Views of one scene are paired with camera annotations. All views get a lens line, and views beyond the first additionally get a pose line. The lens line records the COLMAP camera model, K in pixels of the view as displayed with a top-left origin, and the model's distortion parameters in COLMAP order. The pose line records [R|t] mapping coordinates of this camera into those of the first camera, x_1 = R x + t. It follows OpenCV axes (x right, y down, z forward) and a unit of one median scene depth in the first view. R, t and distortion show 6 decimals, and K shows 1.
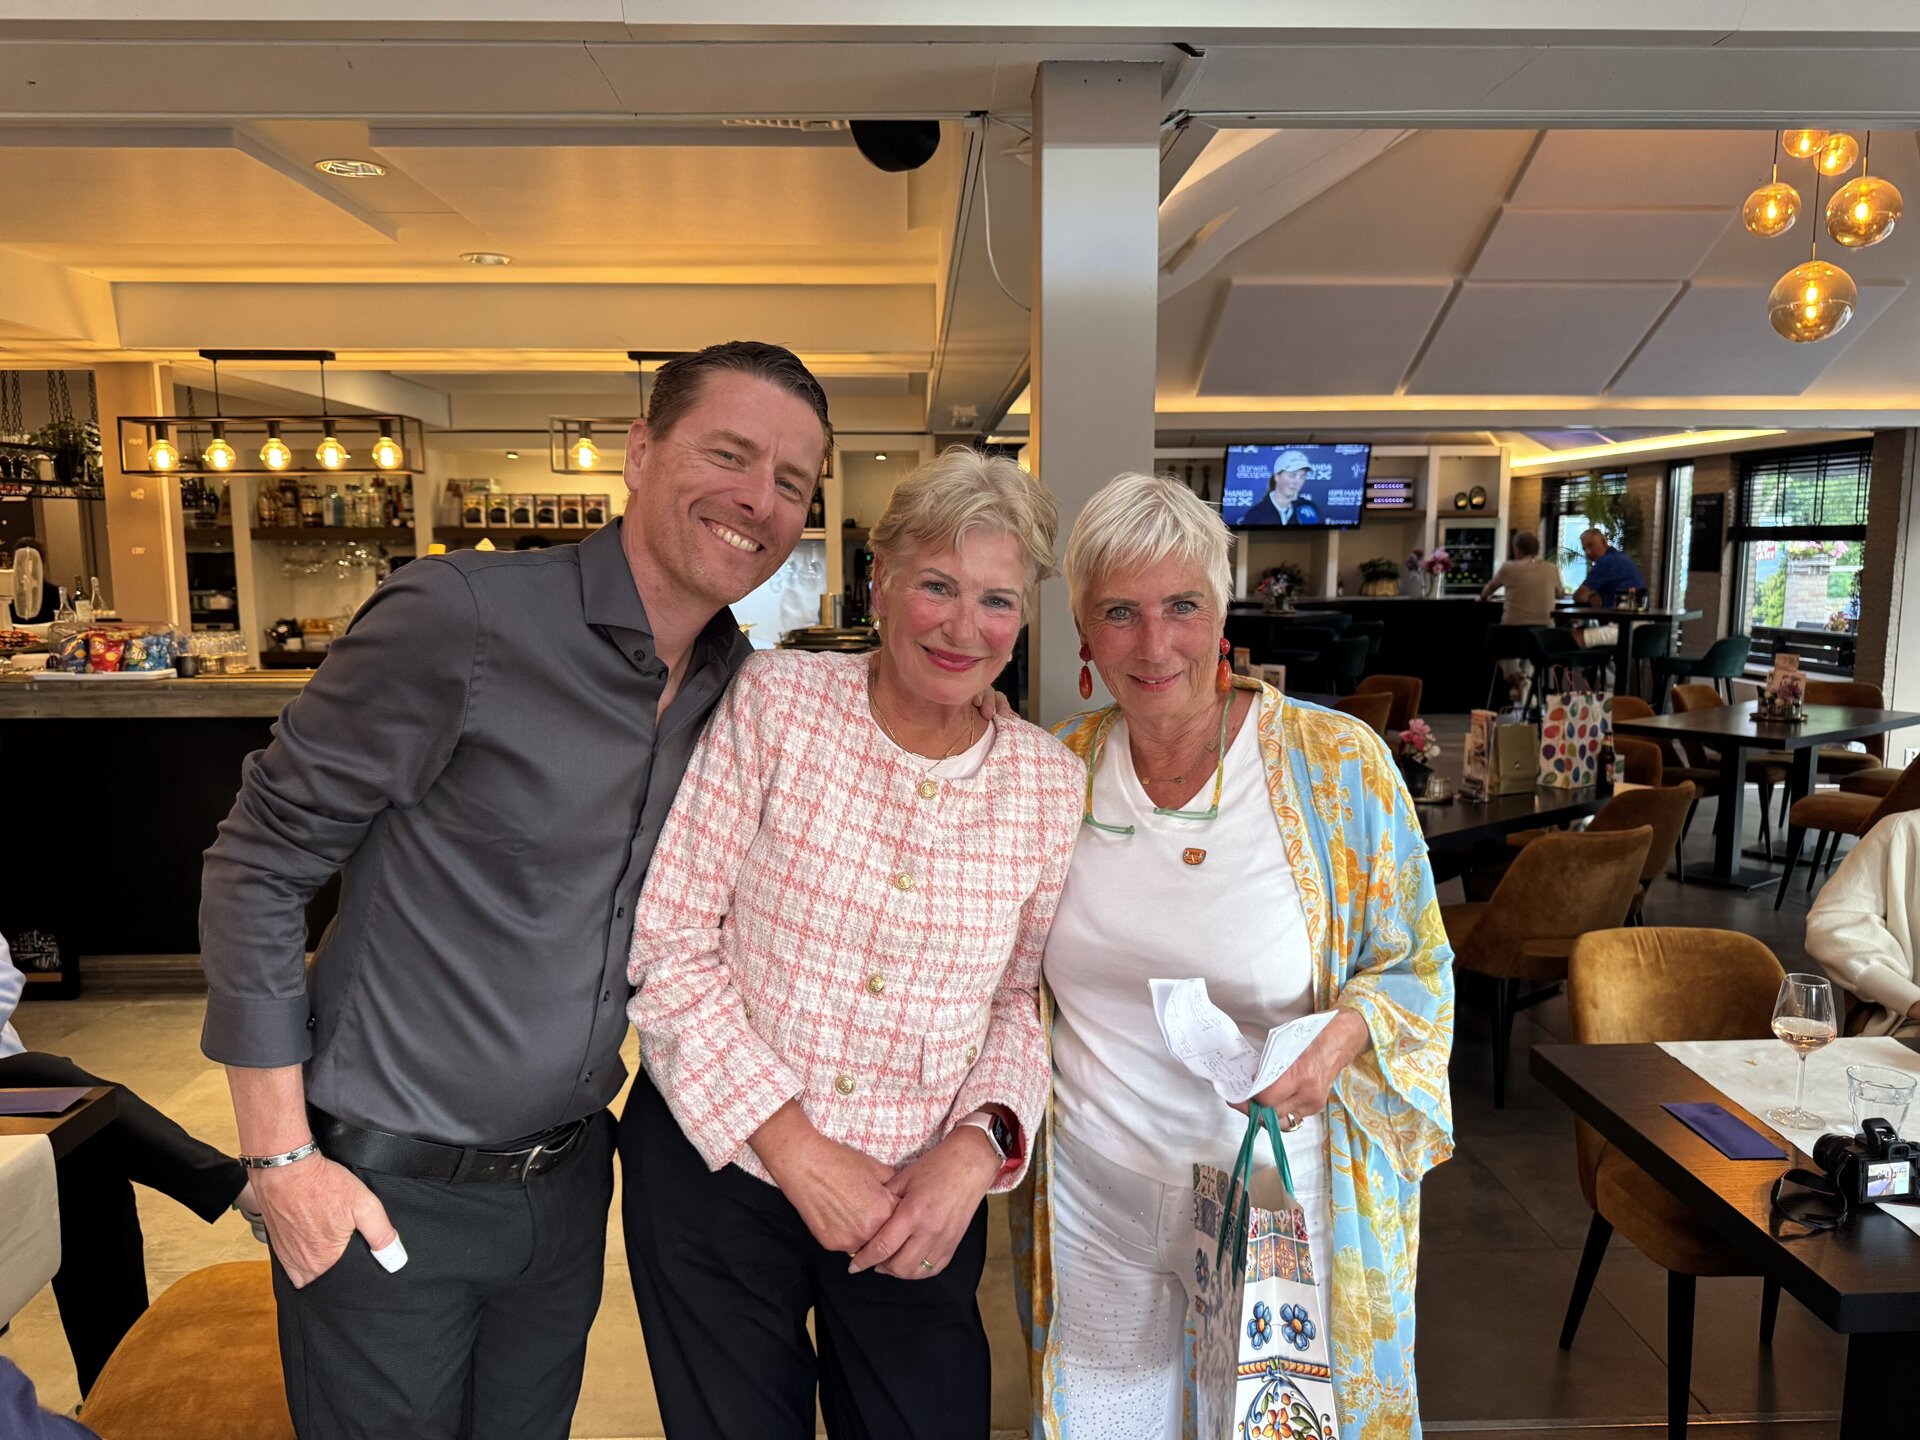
lens RADIAL K [[1361.6, 0, 946.4], [0, 1361.6, 733.6], [0, 0, 1]] dist [0.014202, -0.023735]
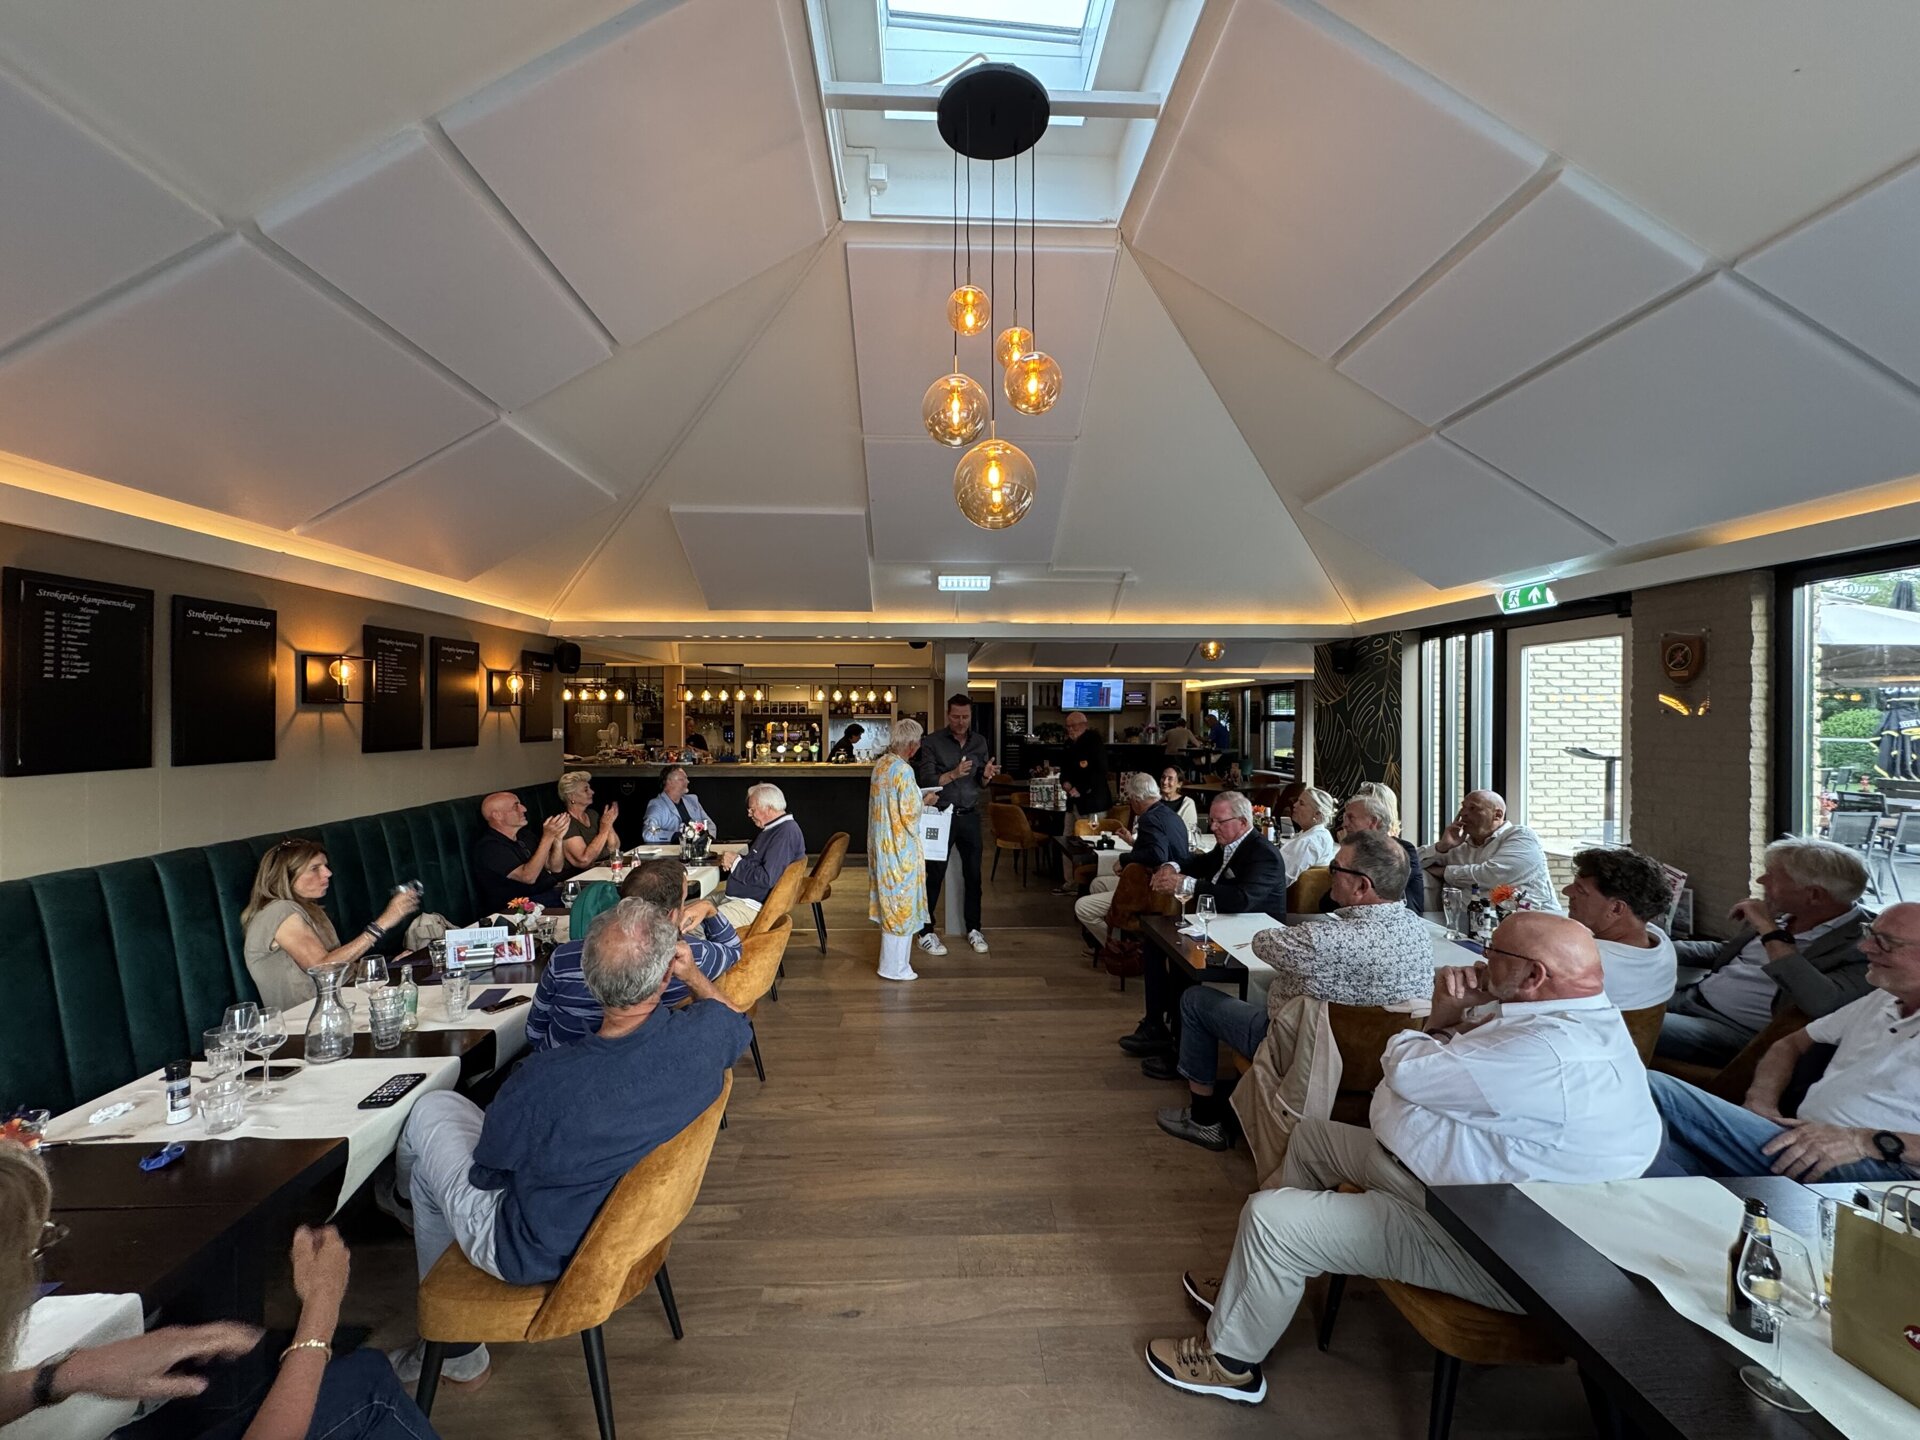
lens RADIAL K [[765.4, 0, 957.2], [0, 765.4, 727.3], [0, 0, 1]] dist [-0.001509, -0.000016]
pose [[0.999902, 0.005048, 0.013058, 0.023815], [-0.003424, 0.992577, -0.121567, 0.063786], [-0.013575, 0.121510, 0.992497, -0.578988]]
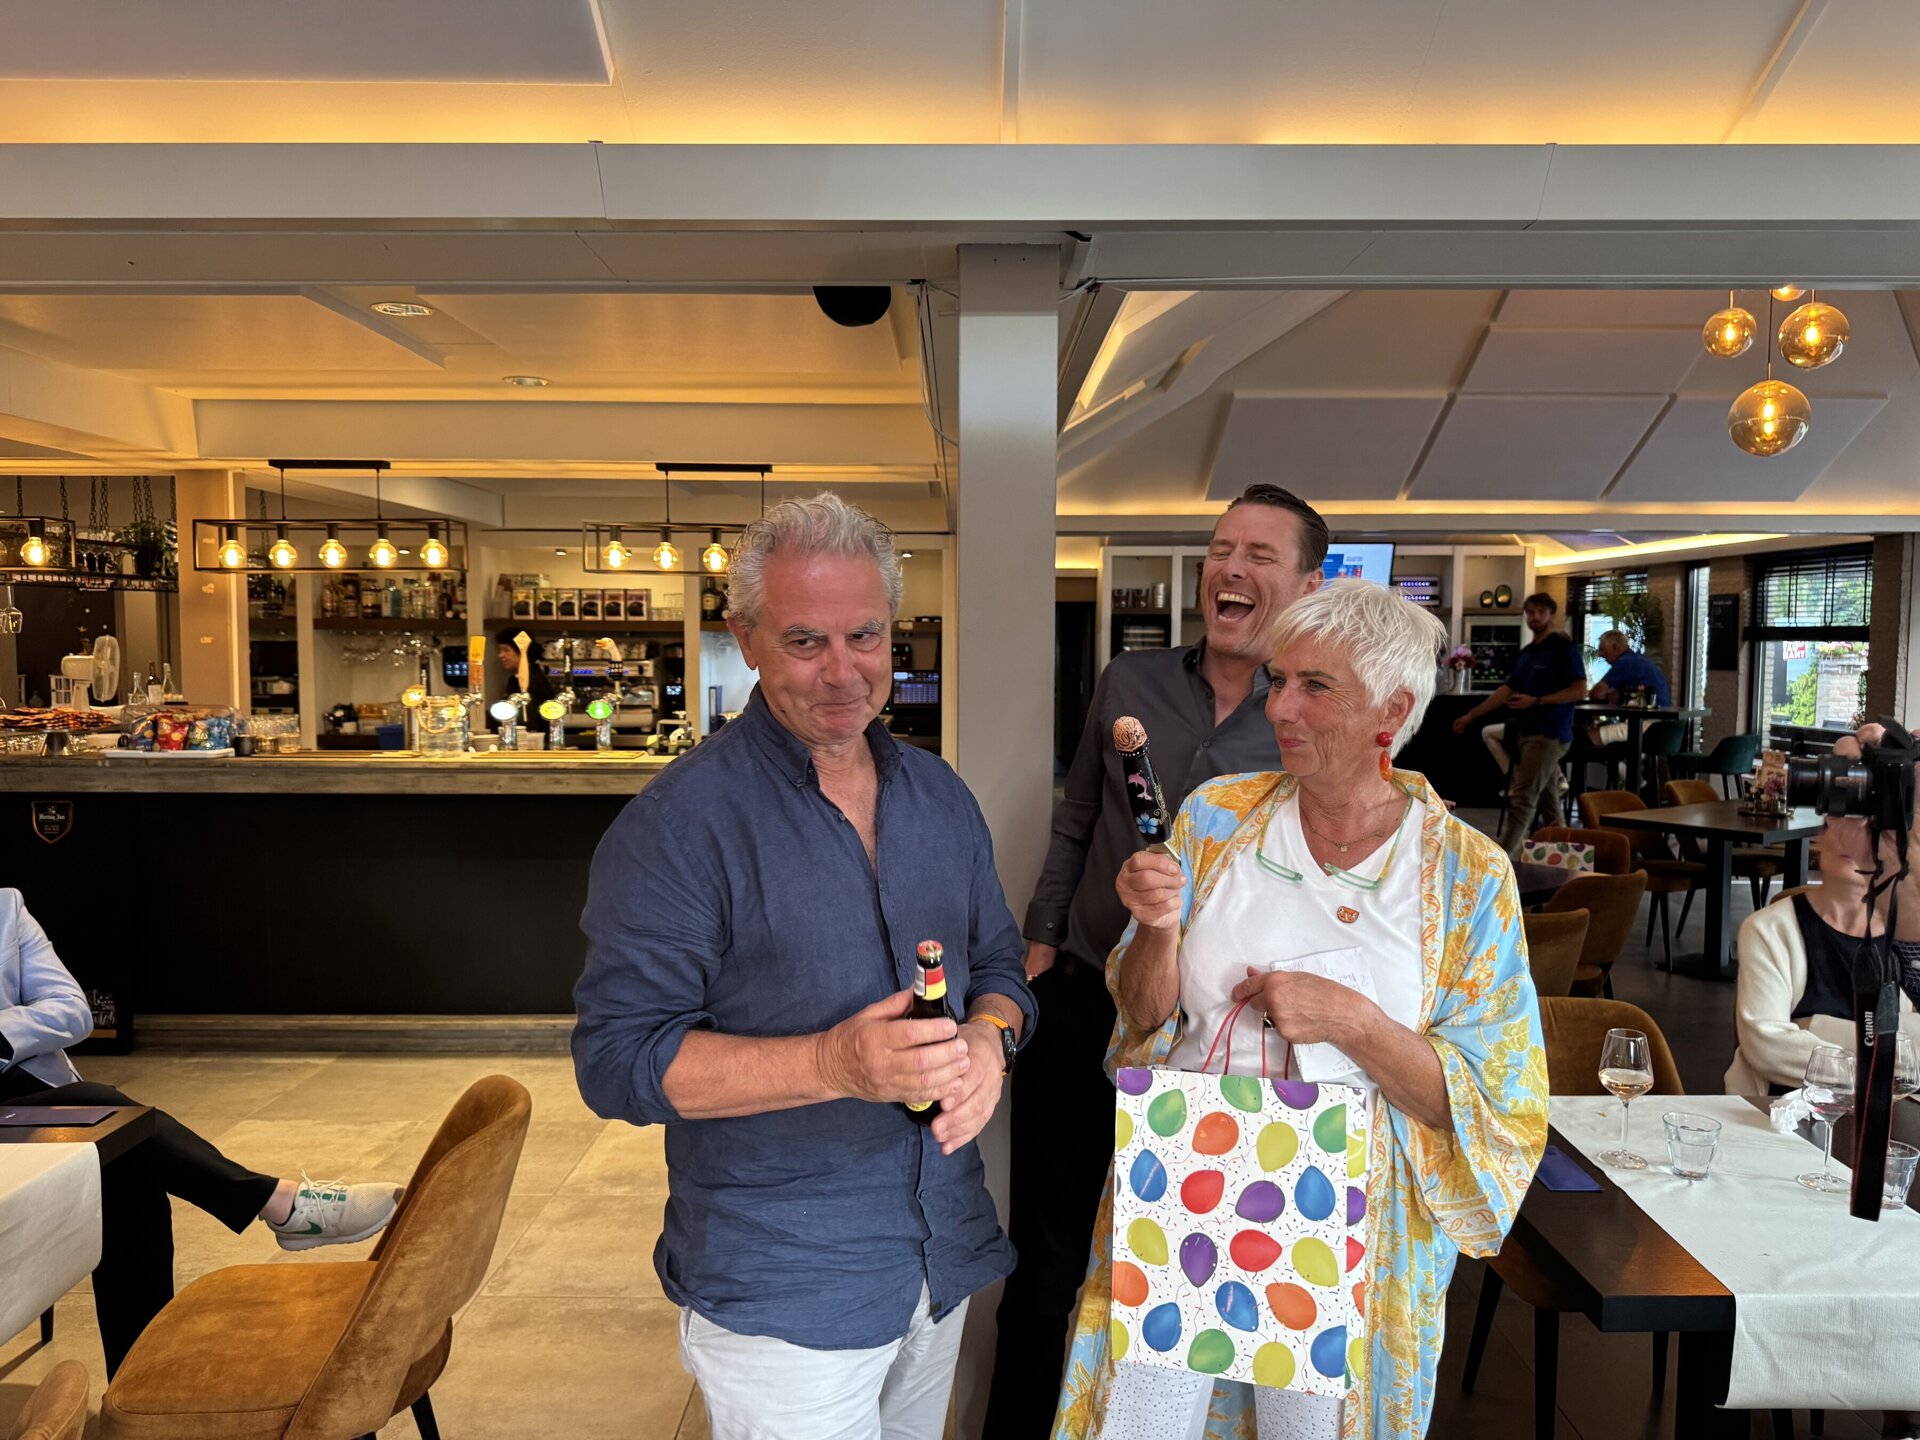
lens RADIAL K [[1361.6, 0, 954.4], [0, 1361.6, 734.2], [0, 0, 1]] dist [0.014202, -0.023735]
pose [[0.999381, 0.009922, -0.033763, 0.033536], [-0.012125, 0.997768, -0.065672, 0.004226], [0.033036, 0.066040, 0.997270, -0.049292]]
